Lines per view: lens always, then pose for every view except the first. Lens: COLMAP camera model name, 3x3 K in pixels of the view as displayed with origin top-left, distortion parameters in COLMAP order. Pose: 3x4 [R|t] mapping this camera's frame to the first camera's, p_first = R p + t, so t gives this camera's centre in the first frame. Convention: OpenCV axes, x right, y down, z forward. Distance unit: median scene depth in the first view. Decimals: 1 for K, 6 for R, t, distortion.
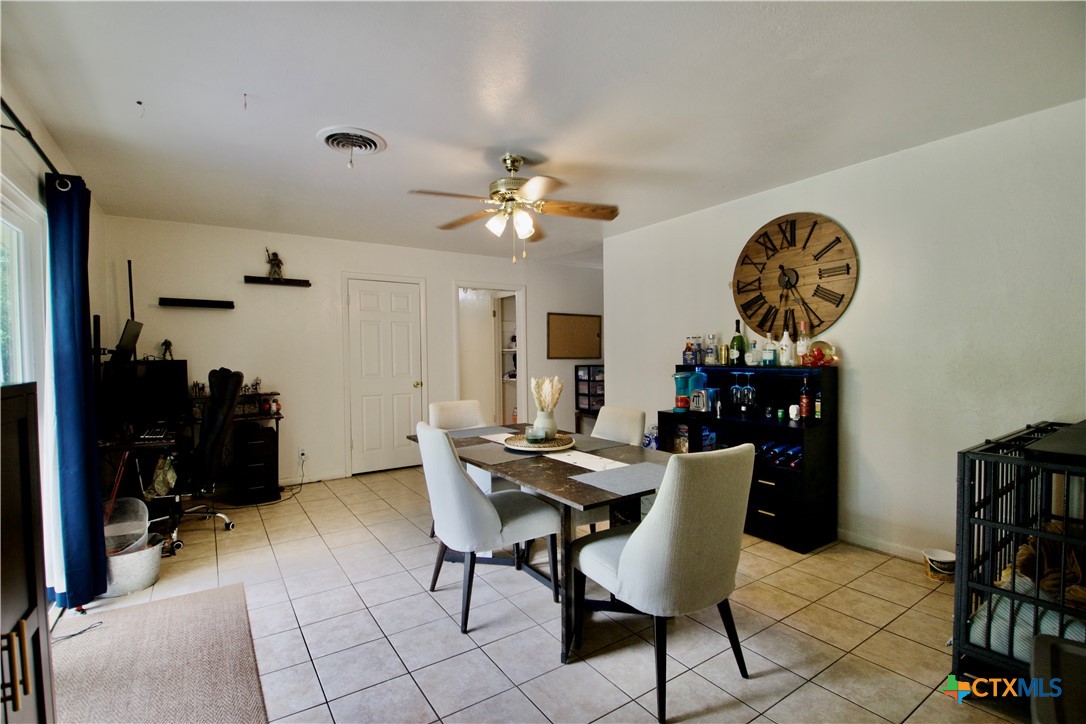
lens RADIAL K [[503.0, 0, 542.6], [0, 503.0, 369.2], [0, 0, 1]] dist [0.005506, -0.019997]
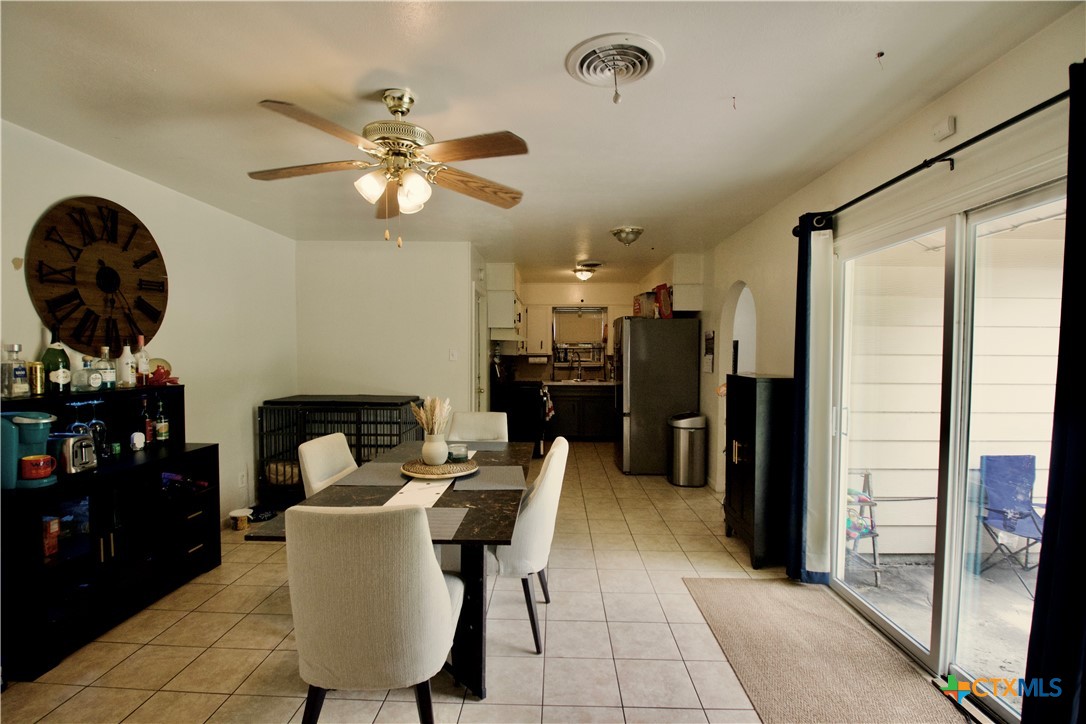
lens RADIAL K [[503.0, 0, 537.3], [0, 503.0, 370.9], [0, 0, 1]] dist [0.005506, -0.019997]
pose [[-0.808263, -0.012577, 0.588688, -0.517018], [0.025201, 0.998117, 0.055925, -0.060067], [-0.588282, 0.060038, -0.806424, 1.205587]]
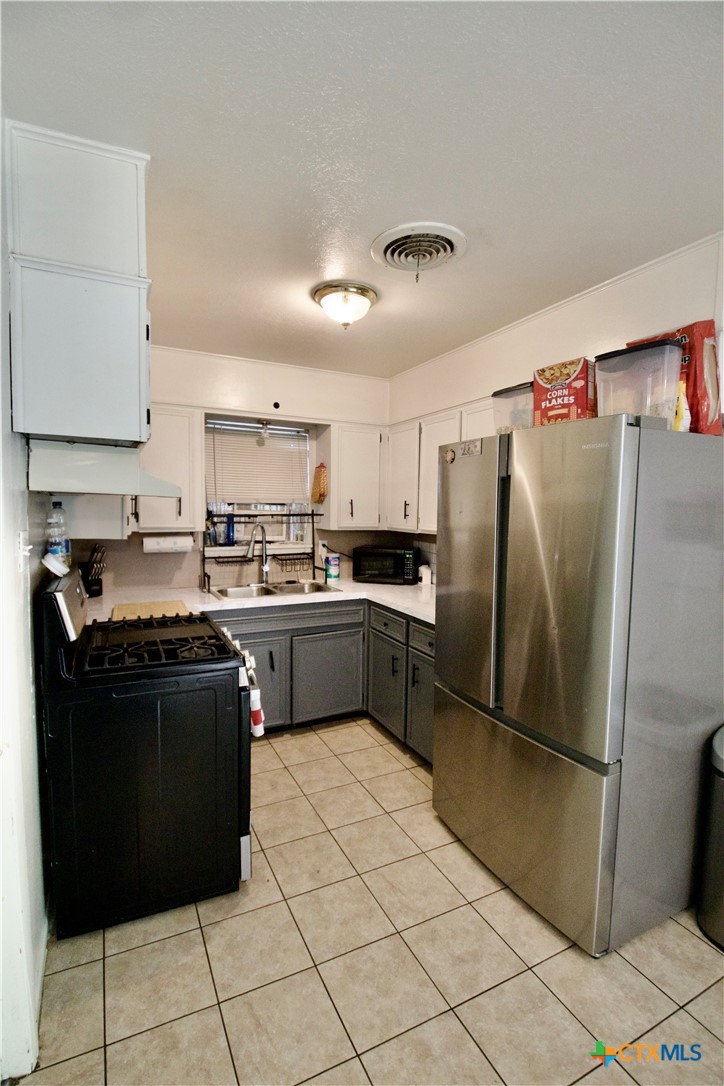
lens RADIAL K [[503.0, 0, 359.1], [0, 503.0, 543.0], [0, 0, 1]] dist [0.005506, -0.019997]
pose [[-0.990760, -0.008569, 0.135358, 0.303021], [0.004557, 0.995336, 0.096363, -0.069319], [-0.135553, 0.096089, -0.986100, 0.278863]]
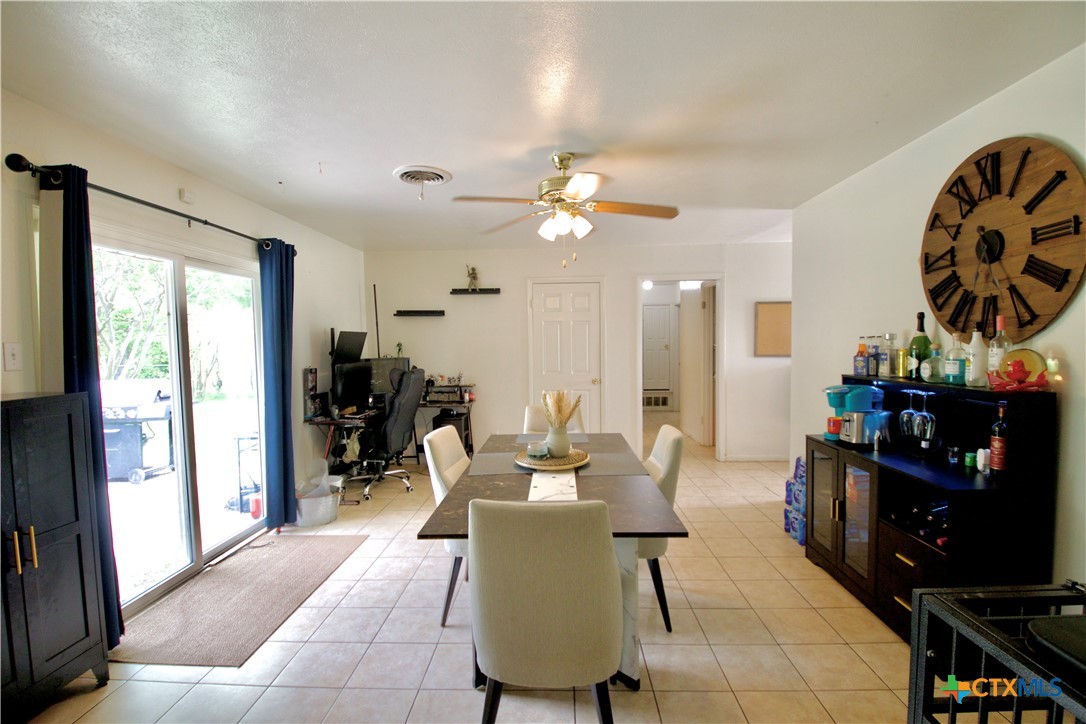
lens RADIAL K [[503.0, 0, 544.4], [0, 503.0, 371.5], [0, 0, 1]] dist [0.005506, -0.019997]
pose [[0.811480, 0.031406, -0.583535, 0.390492], [-0.013033, 0.999279, 0.035657, -0.038434], [0.584235, -0.021330, 0.811305, 0.164726]]
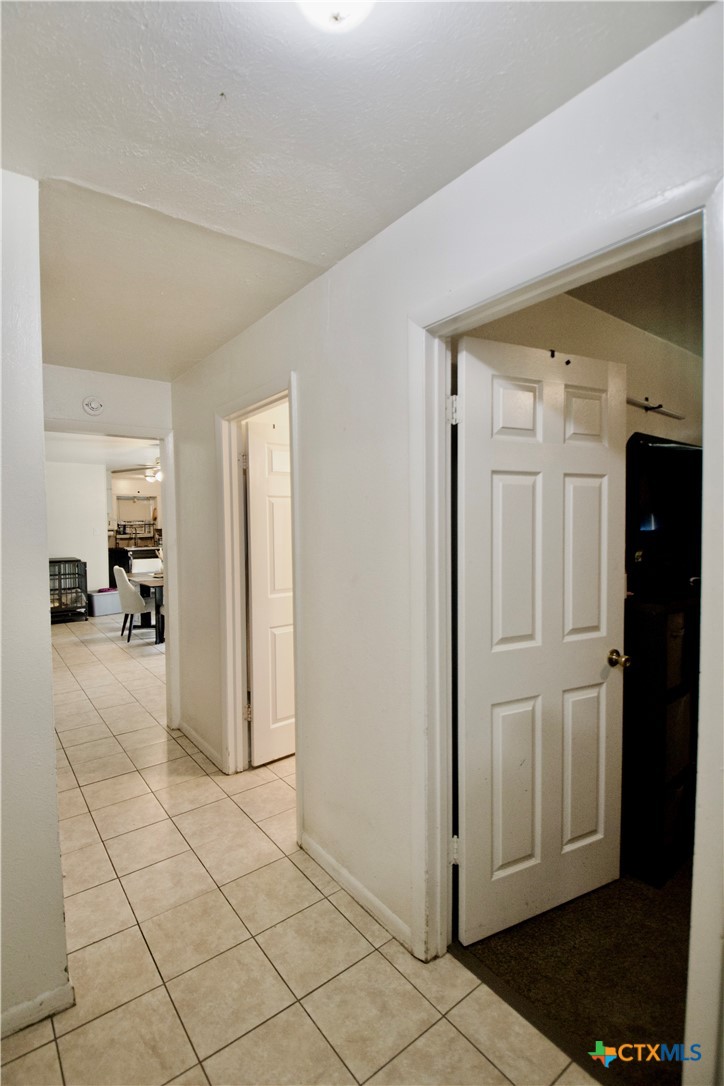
lens RADIAL K [[503.0, 0, 367.0], [0, 503.0, 536.9], [0, 0, 1]] dist [0.005506, -0.019997]
pose [[-0.996688, 0.024369, -0.077577, -0.575981], [0.019238, 0.997620, 0.066208, -0.135052], [0.079006, 0.064496, -0.994786, 2.584626]]
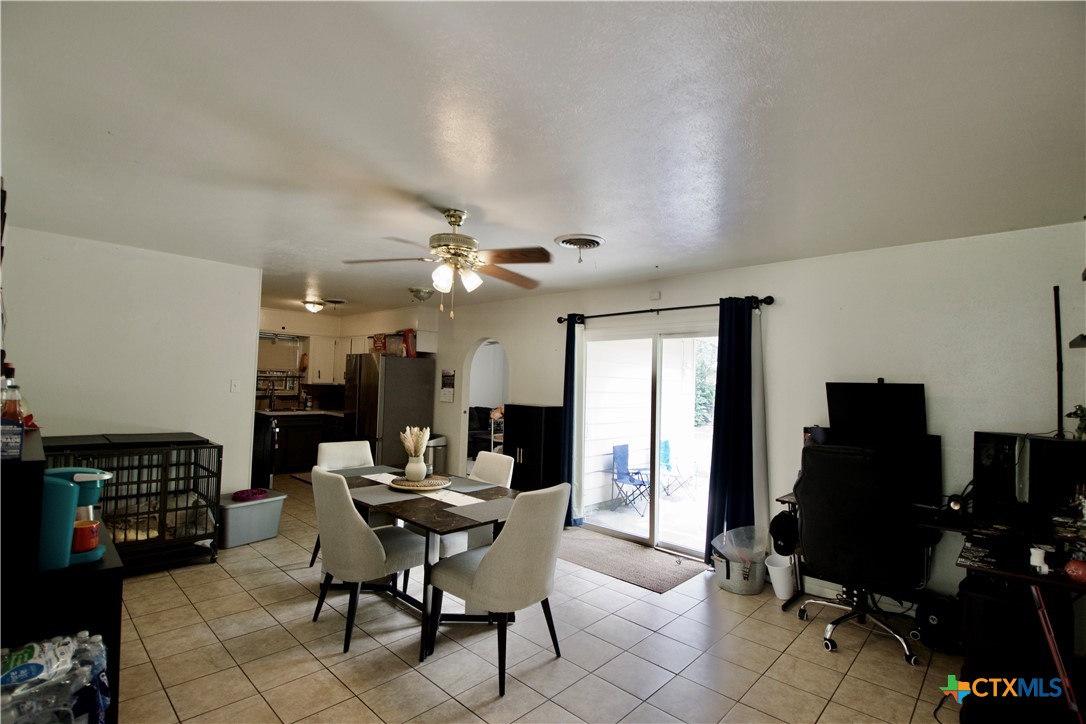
lens RADIAL K [[503.0, 0, 548.4], [0, 503.0, 364.6], [0, 0, 1]] dist [0.005506, -0.019997]
pose [[-0.972980, -0.027907, -0.229198, -0.012748], [-0.027279, 0.999610, -0.005906, -0.099286], [0.229273, 0.000506, -0.973362, 1.641656]]
